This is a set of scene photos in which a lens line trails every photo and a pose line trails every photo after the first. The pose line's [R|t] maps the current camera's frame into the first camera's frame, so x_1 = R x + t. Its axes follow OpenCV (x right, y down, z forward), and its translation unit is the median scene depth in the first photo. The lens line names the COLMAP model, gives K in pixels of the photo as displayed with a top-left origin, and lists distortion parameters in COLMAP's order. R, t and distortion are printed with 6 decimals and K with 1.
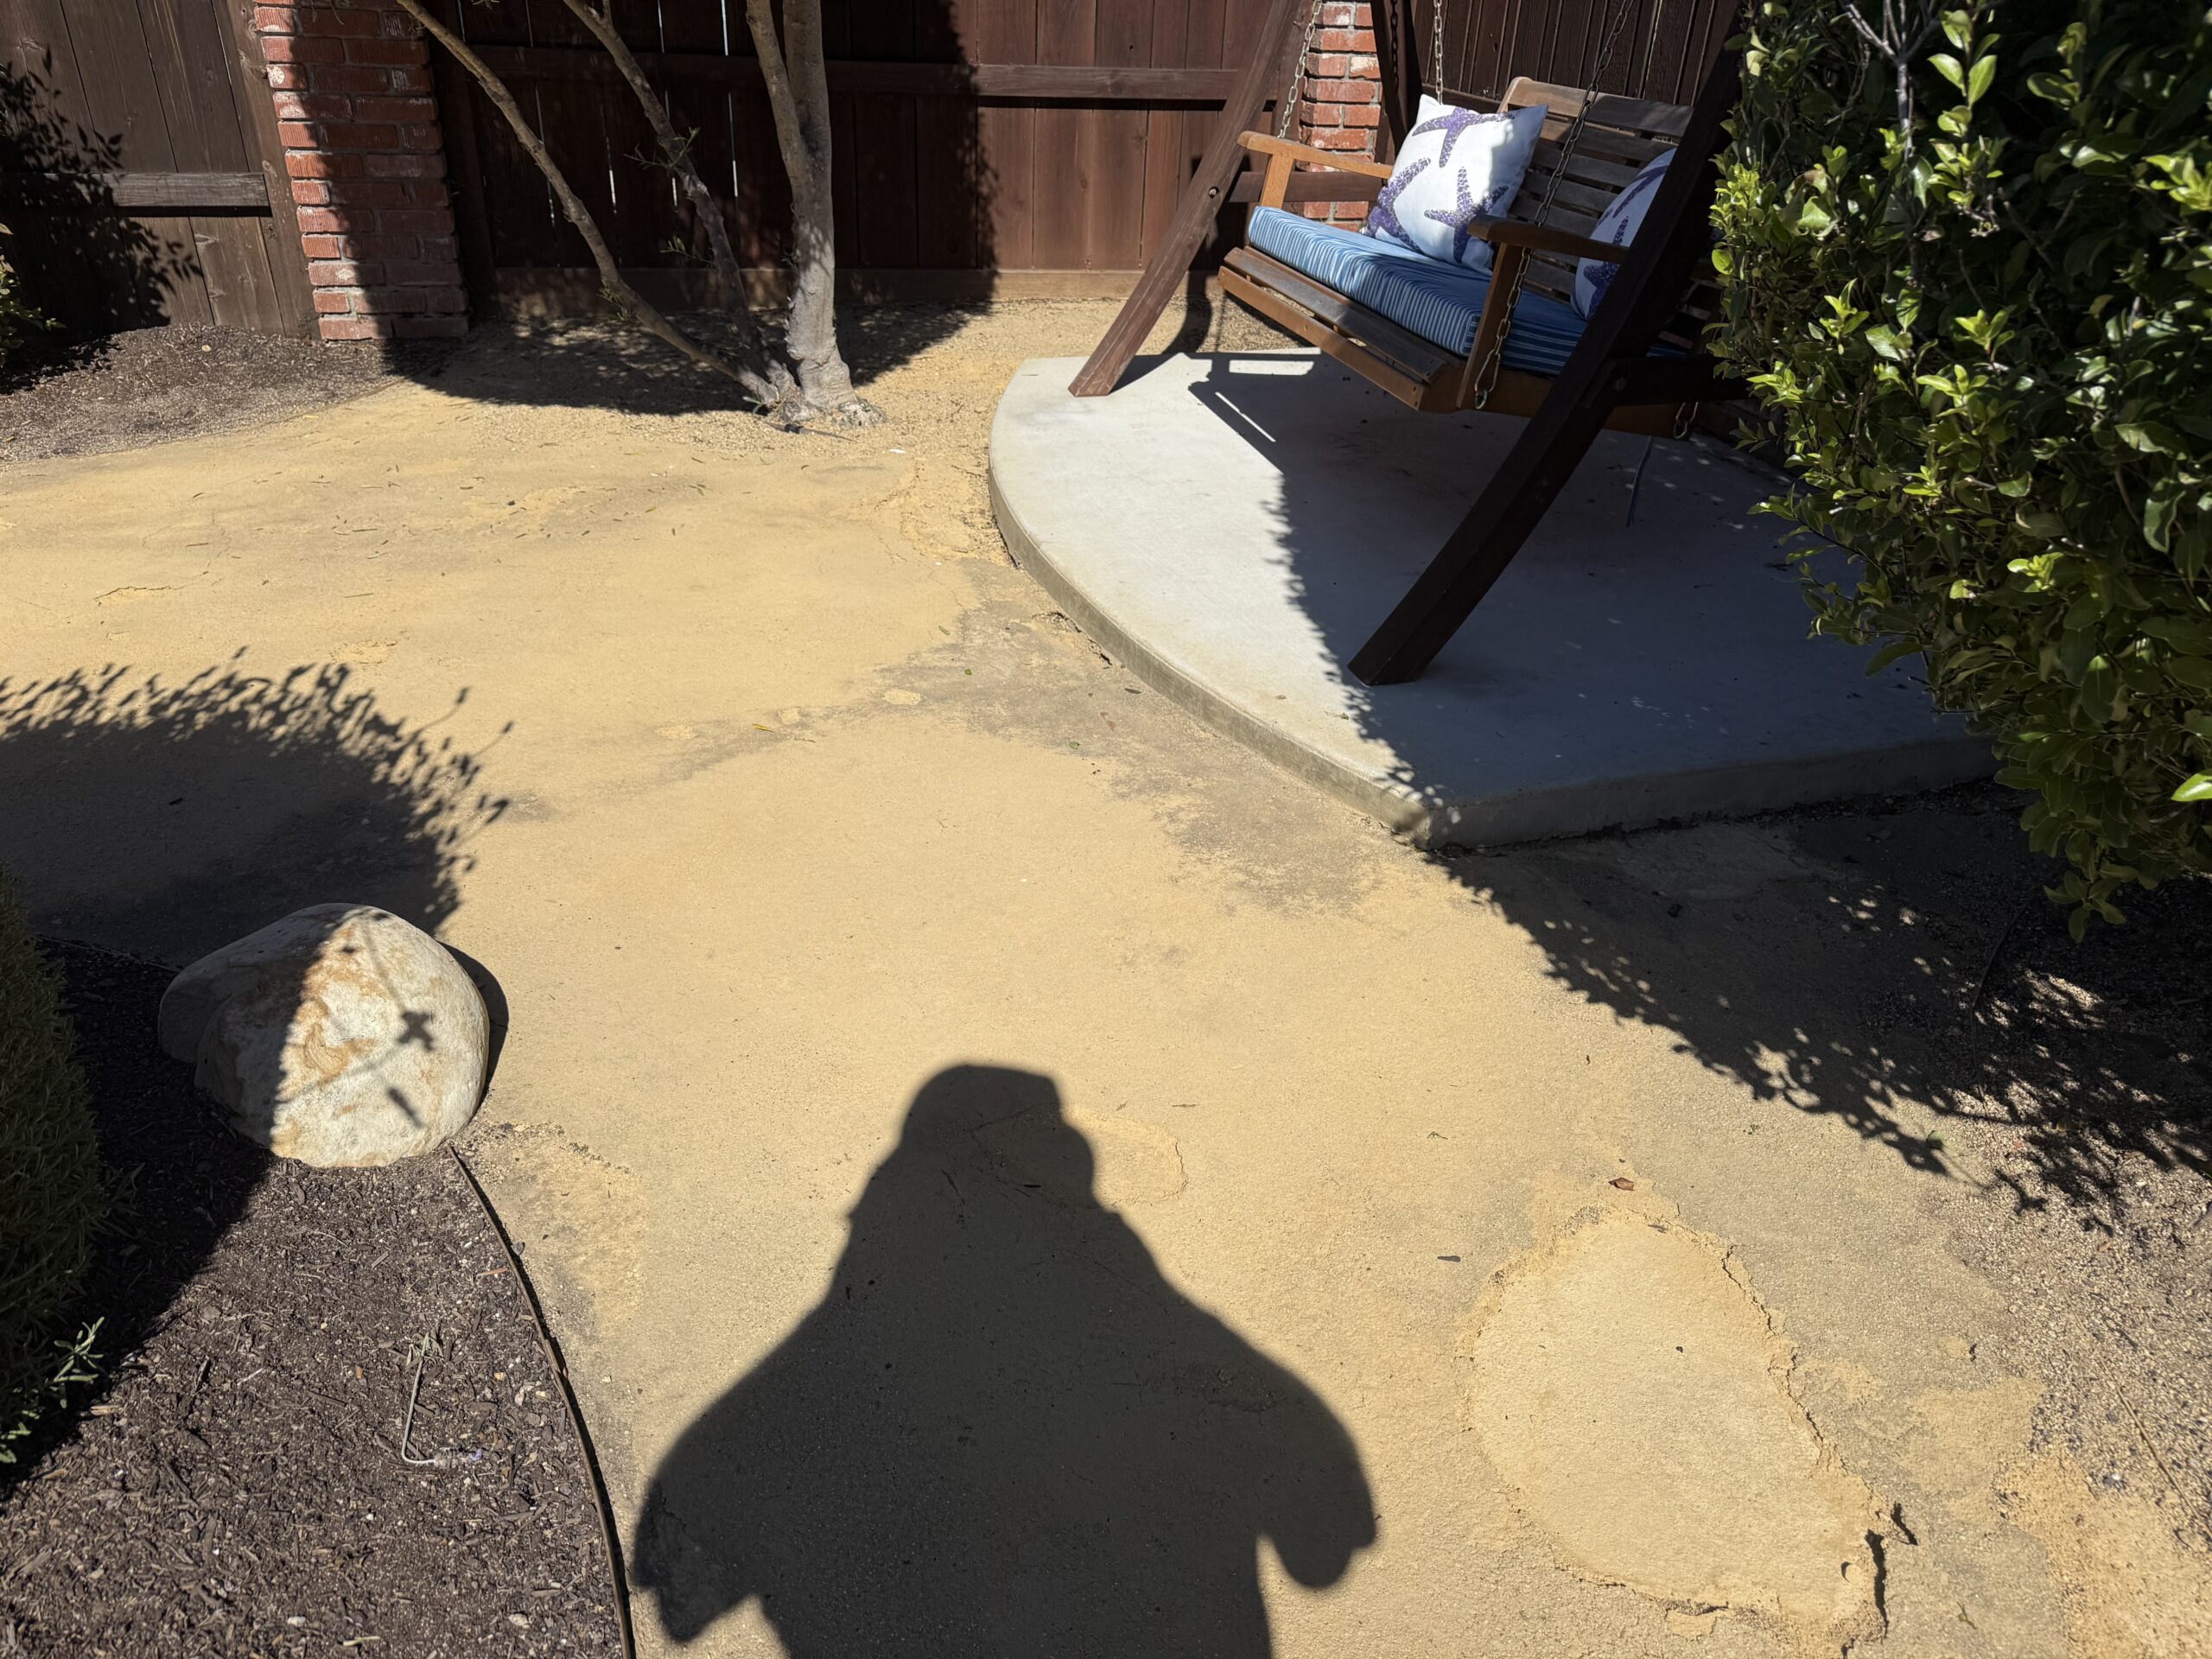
lens RADIAL K [[1535.2, 0, 1097.8], [0, 1535.2, 833.9], [0, 0, 1]] dist [0.037774, -0.036920]
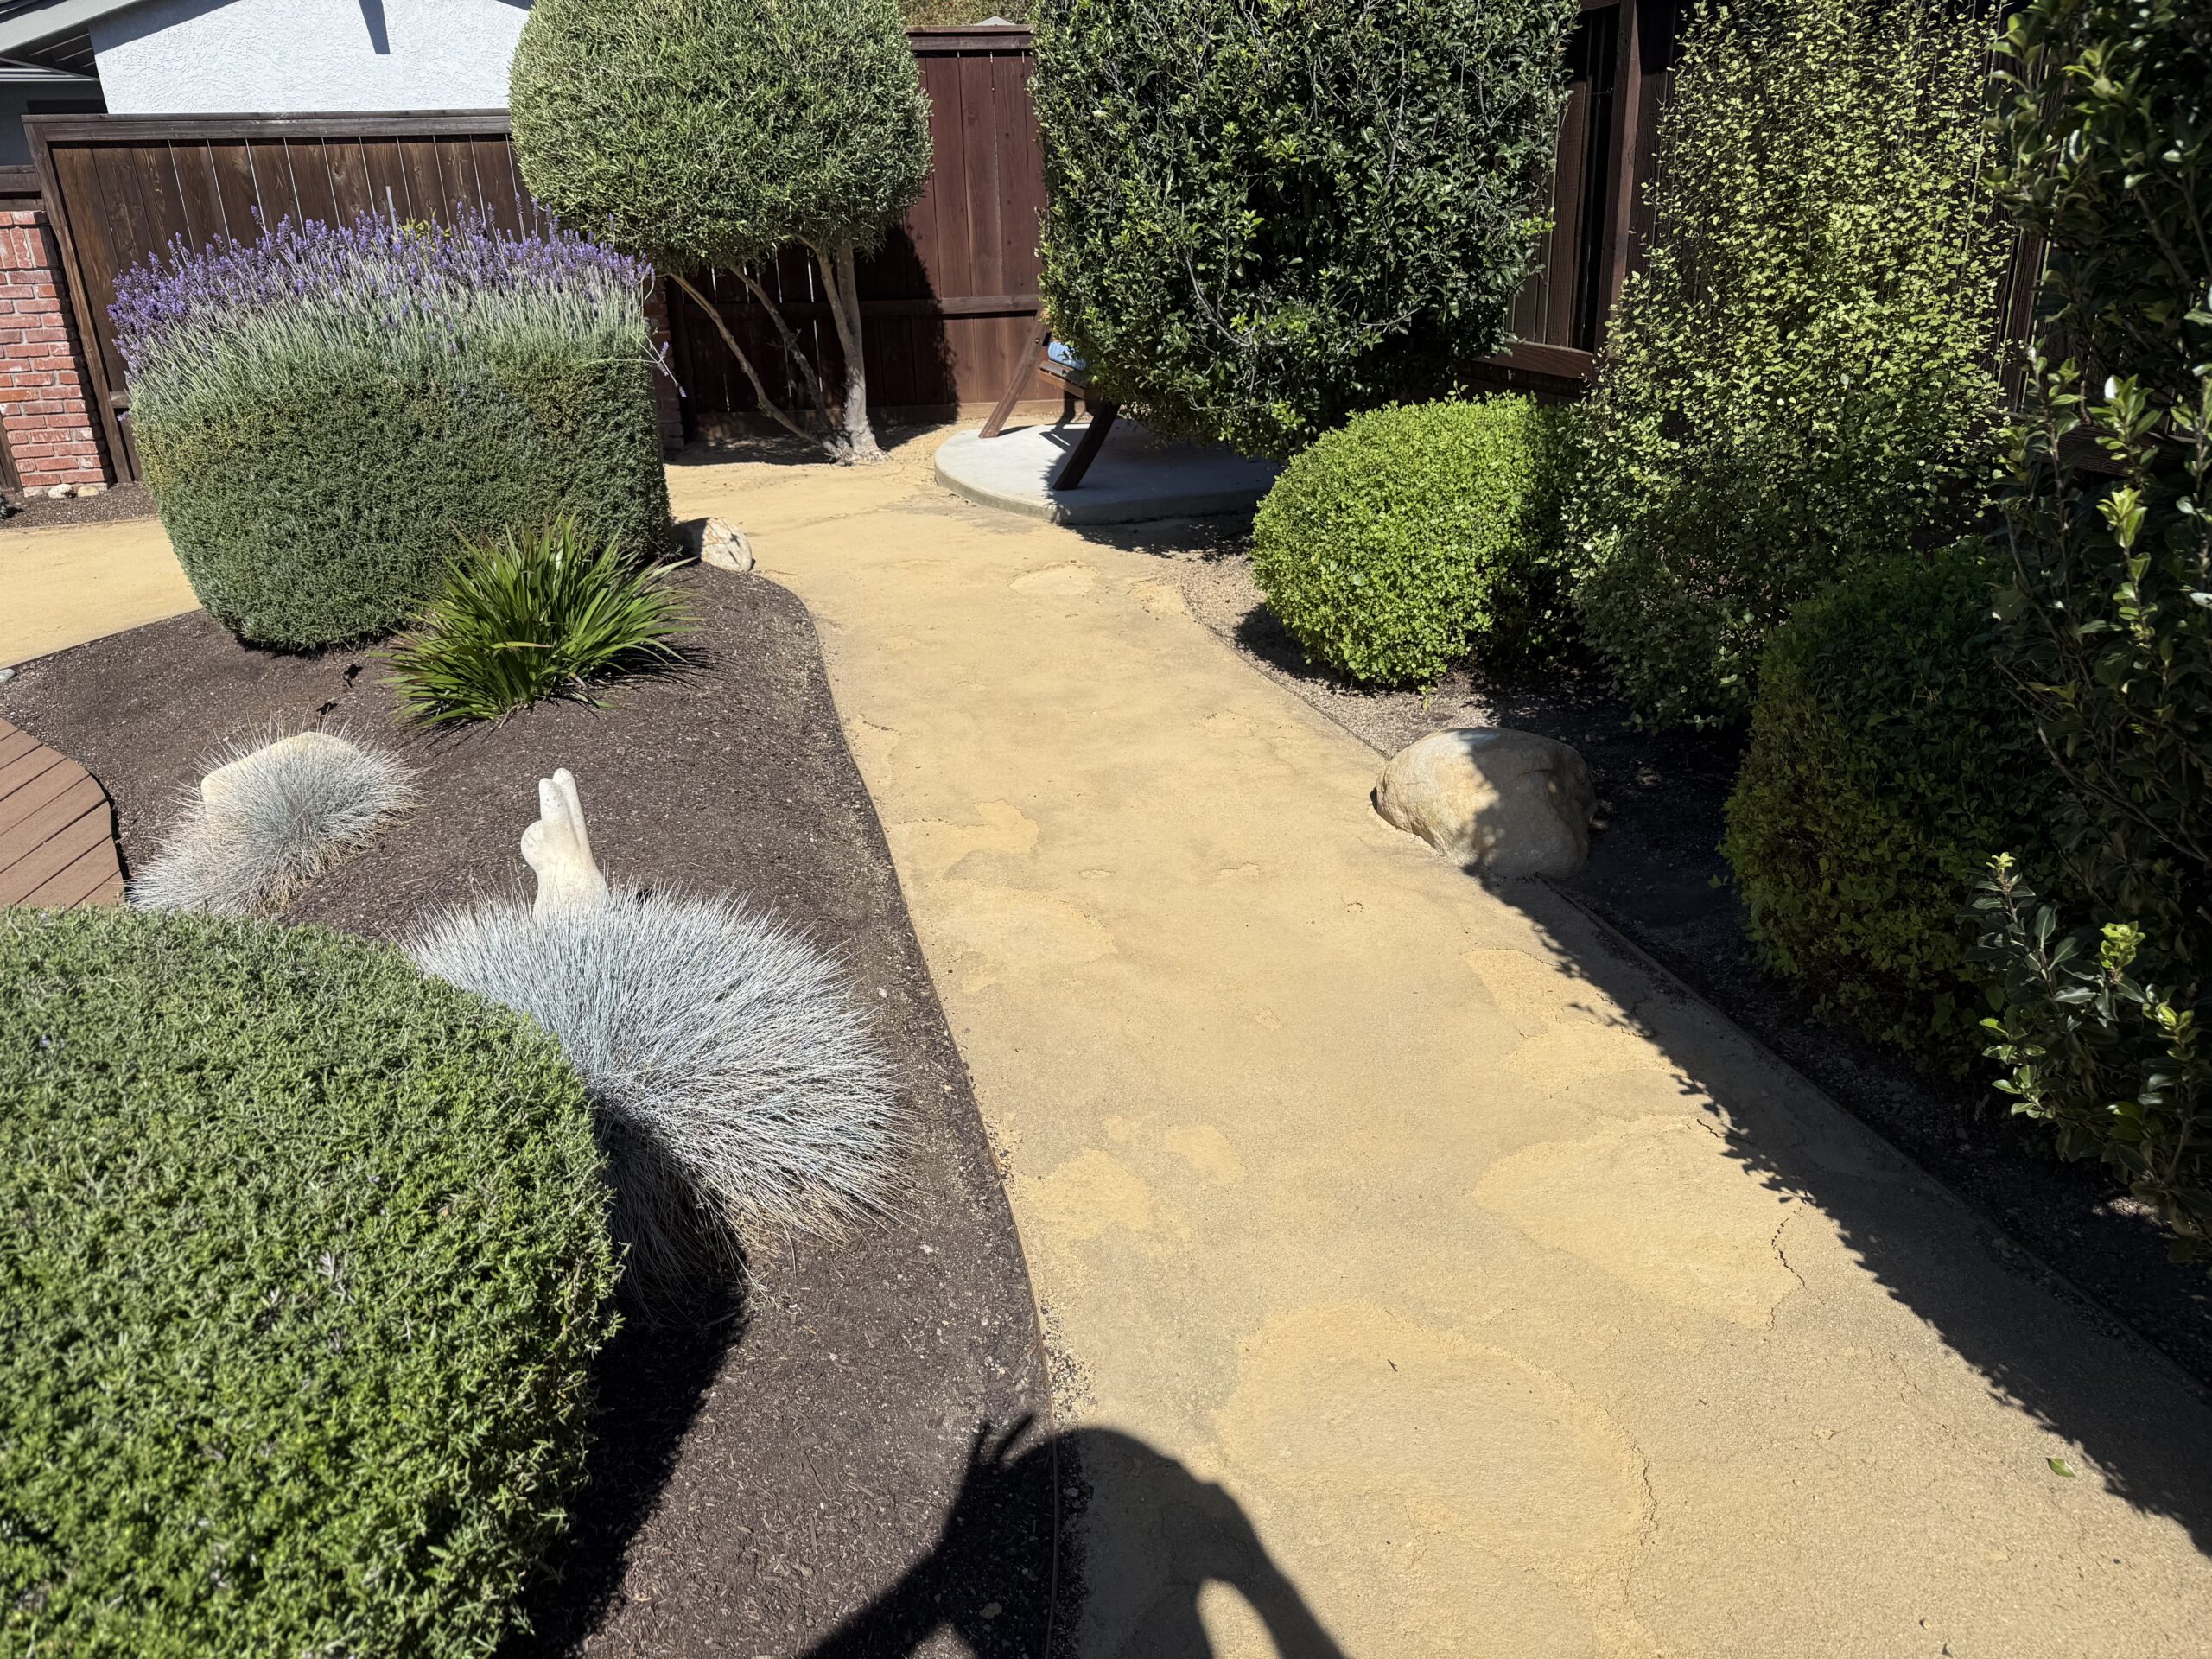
lens RADIAL K [[1535.2, 0, 1120.4], [0, 1535.2, 827.7], [0, 0, 1]] dist [0.037774, -0.036920]
pose [[0.997416, -0.062496, -0.035445, 0.204612], [0.056379, 0.986606, -0.153071, 0.544327], [0.044537, 0.150677, 0.987579, -0.932388]]
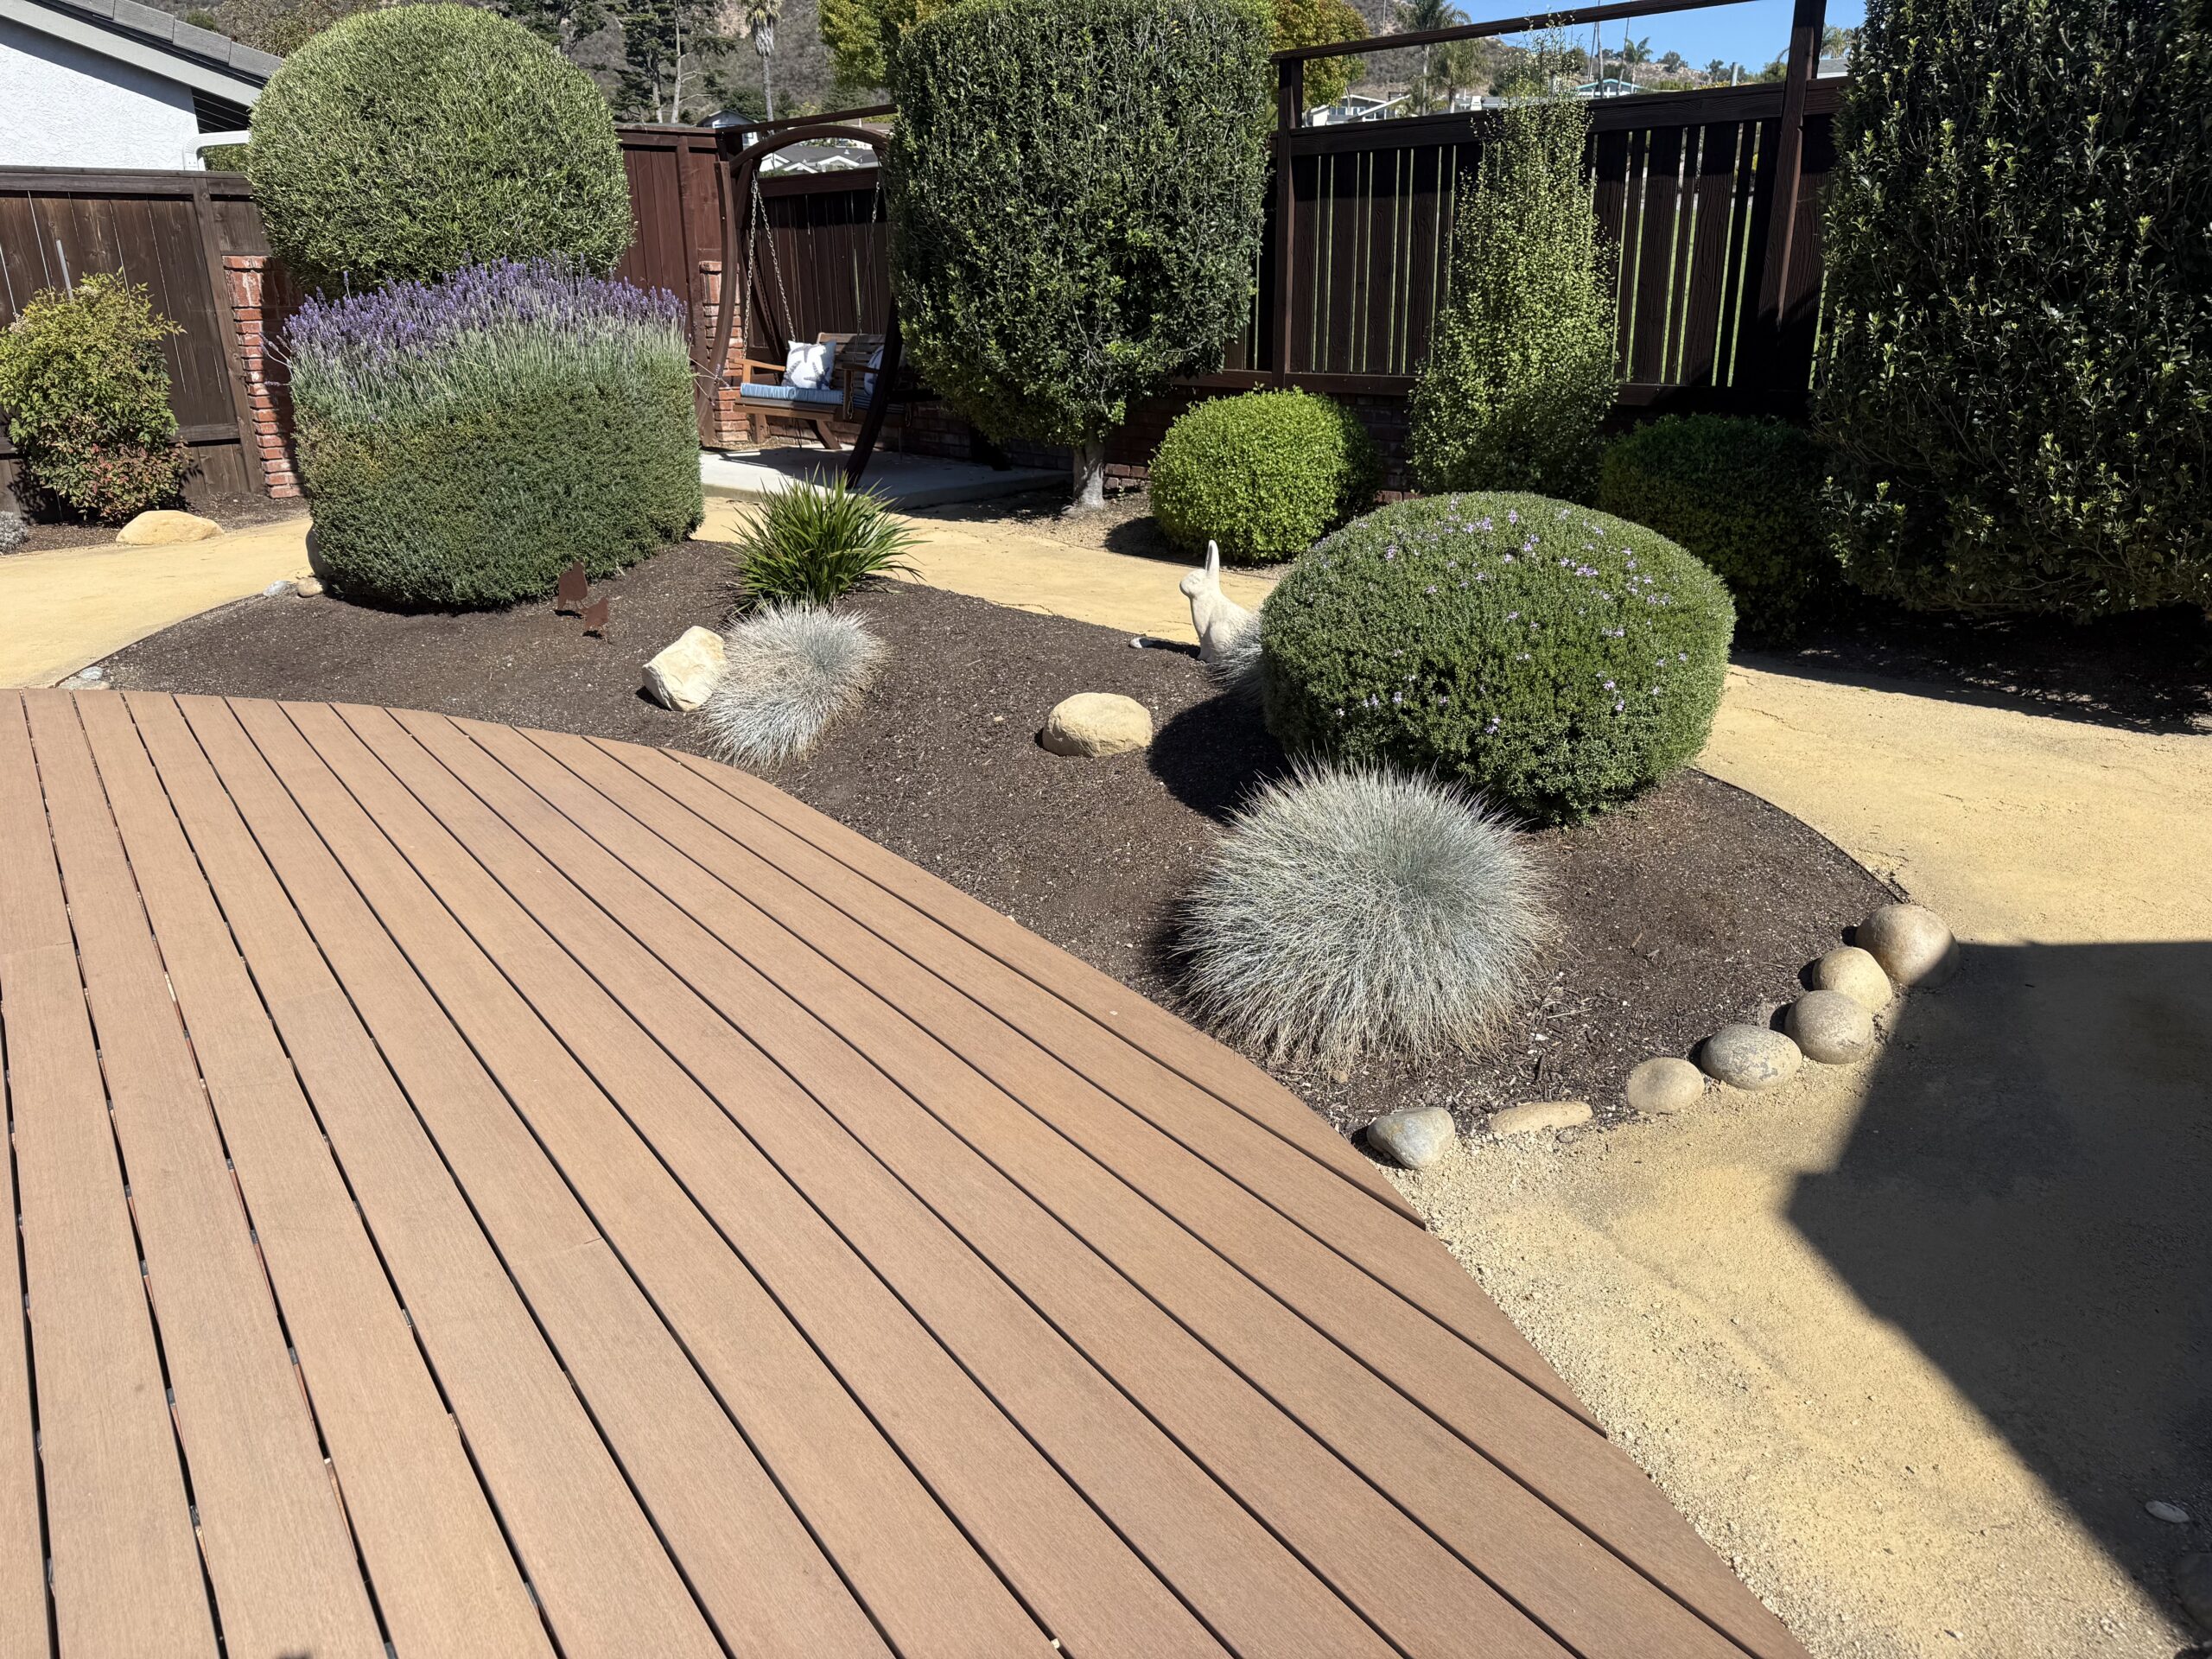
lens RADIAL K [[1535.2, 0, 1104.1], [0, 1535.2, 832.7], [0, 0, 1]] dist [0.037774, -0.036920]
pose [[0.877540, -0.207078, 0.432484, -0.580363], [0.282910, 0.951823, -0.118300, 0.731018], [-0.387151, 0.226167, 0.893847, -1.286905]]
